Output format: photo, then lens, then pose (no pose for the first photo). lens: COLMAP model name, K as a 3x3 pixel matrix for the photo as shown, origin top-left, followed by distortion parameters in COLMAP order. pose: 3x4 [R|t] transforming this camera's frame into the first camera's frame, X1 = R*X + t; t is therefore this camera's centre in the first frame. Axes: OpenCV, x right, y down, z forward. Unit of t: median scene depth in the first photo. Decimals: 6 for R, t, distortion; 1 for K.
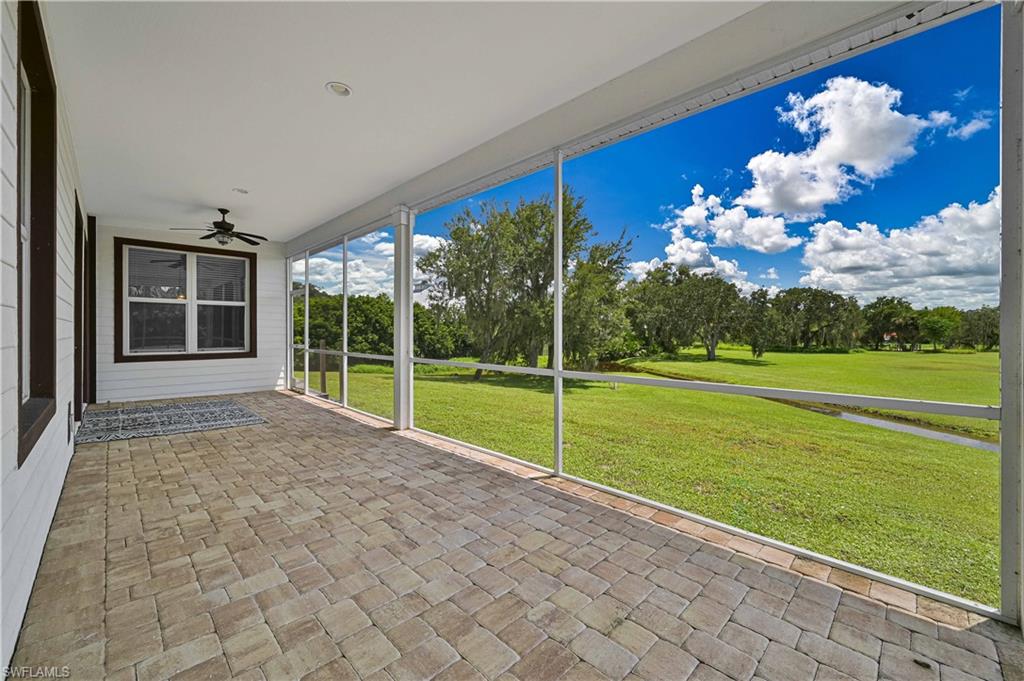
lens RADIAL K [[405.3, 0, 514.8], [0, 405.3, 333.6], [0, 0, 1]] dist [-0.002812, 0.001115]
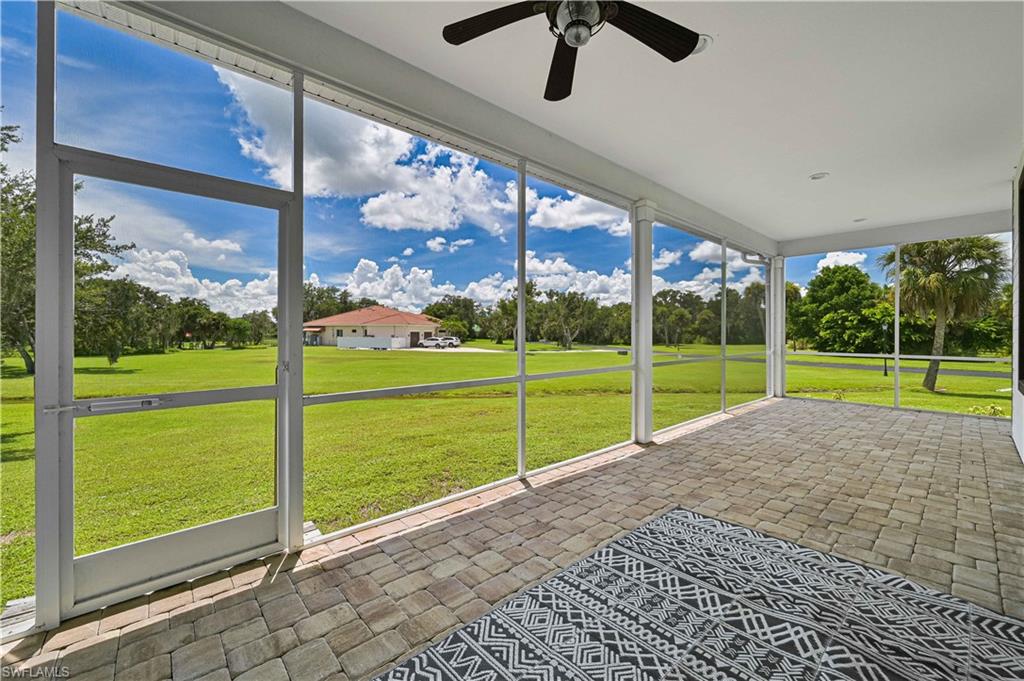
lens RADIAL K [[405.3, 0, 517.2], [0, 405.3, 338.5], [0, 0, 1]] dist [-0.002812, 0.001115]
pose [[0.042622, -0.014652, 0.998984, -0.183049], [-0.001949, 0.999889, 0.014749, -0.004977], [-0.999089, -0.002576, 0.042589, 0.188990]]
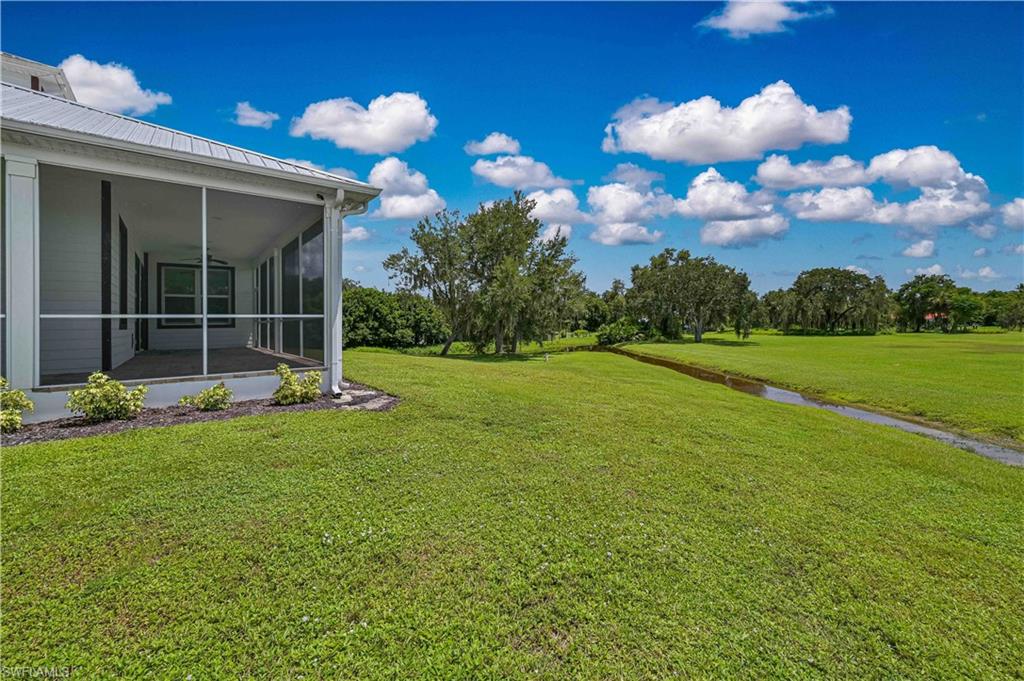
lens RADIAL K [[405.3, 0, 507.6], [0, 405.3, 314.5], [0, 0, 1]] dist [-0.002812, 0.001115]
pose [[0.995807, -0.019968, -0.089268, 0.068484], [0.018122, 0.999606, -0.021440, 0.006333], [0.089661, 0.019733, 0.995777, -0.062382]]
